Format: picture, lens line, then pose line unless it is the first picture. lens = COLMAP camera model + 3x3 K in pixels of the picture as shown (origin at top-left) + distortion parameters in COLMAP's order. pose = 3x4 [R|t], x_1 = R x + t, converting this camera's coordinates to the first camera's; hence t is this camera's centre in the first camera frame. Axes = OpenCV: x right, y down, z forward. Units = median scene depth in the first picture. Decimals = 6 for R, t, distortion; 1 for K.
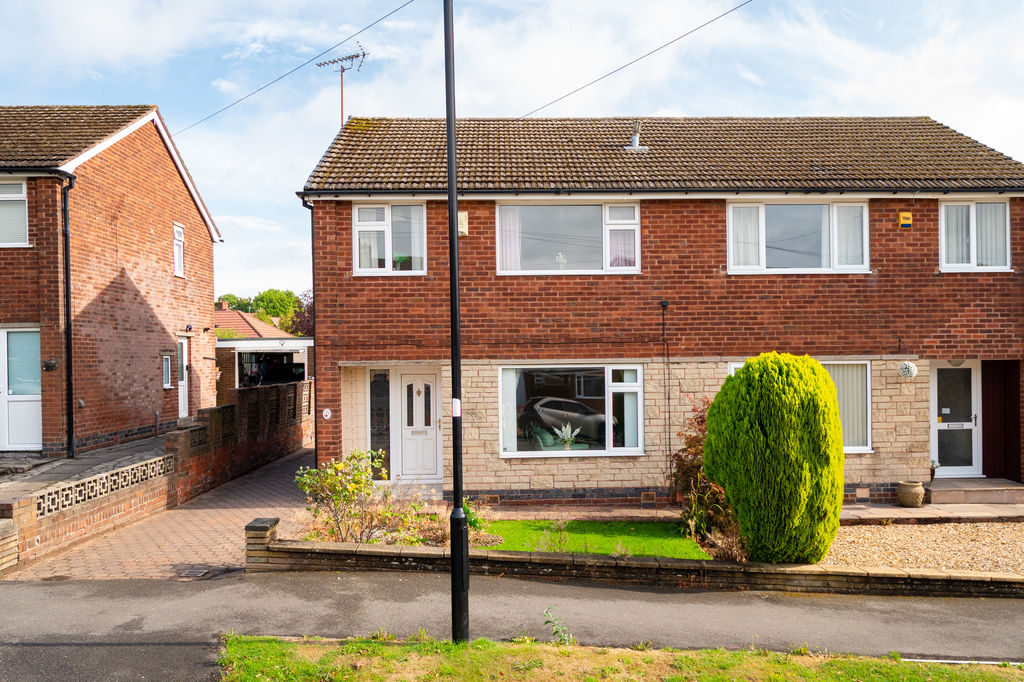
lens RADIAL K [[717.8, 0, 515.5], [0, 717.8, 336.7], [0, 0, 1]] dist [0.008319, 0.001160]
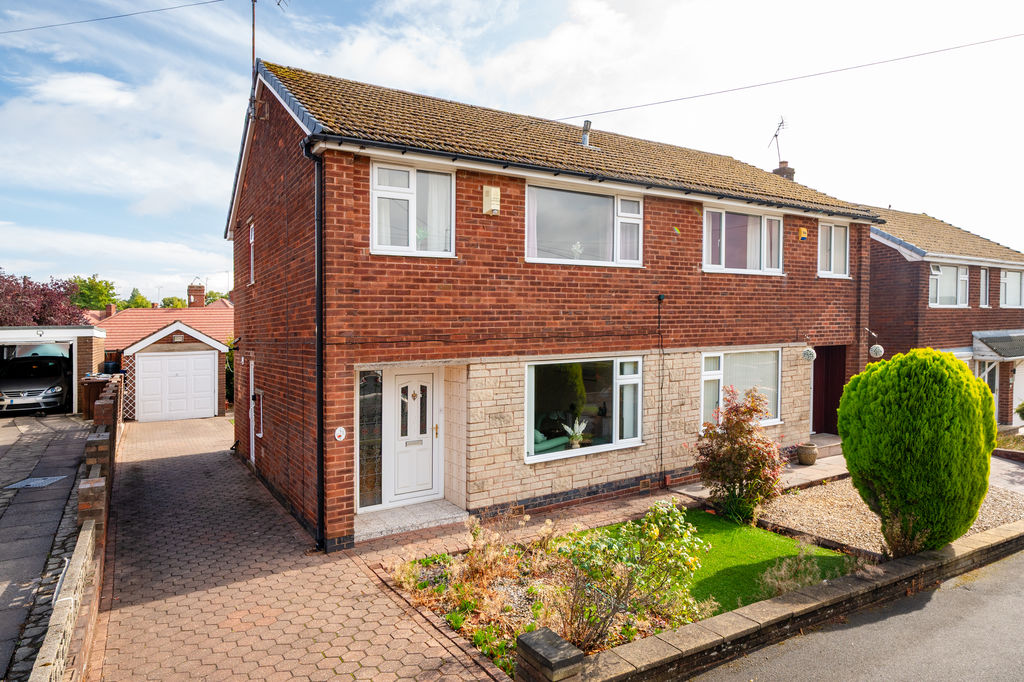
lens RADIAL K [[571.8, 0, 481.4], [0, 571.8, 326.1], [0, 0, 1]] dist [0.006914, -0.001429]
pose [[0.877699, -0.003595, 0.479199, -0.417955], [-0.000310, 0.999967, 0.008069, -0.011109], [-0.479213, -0.007231, 0.877669, 0.395514]]
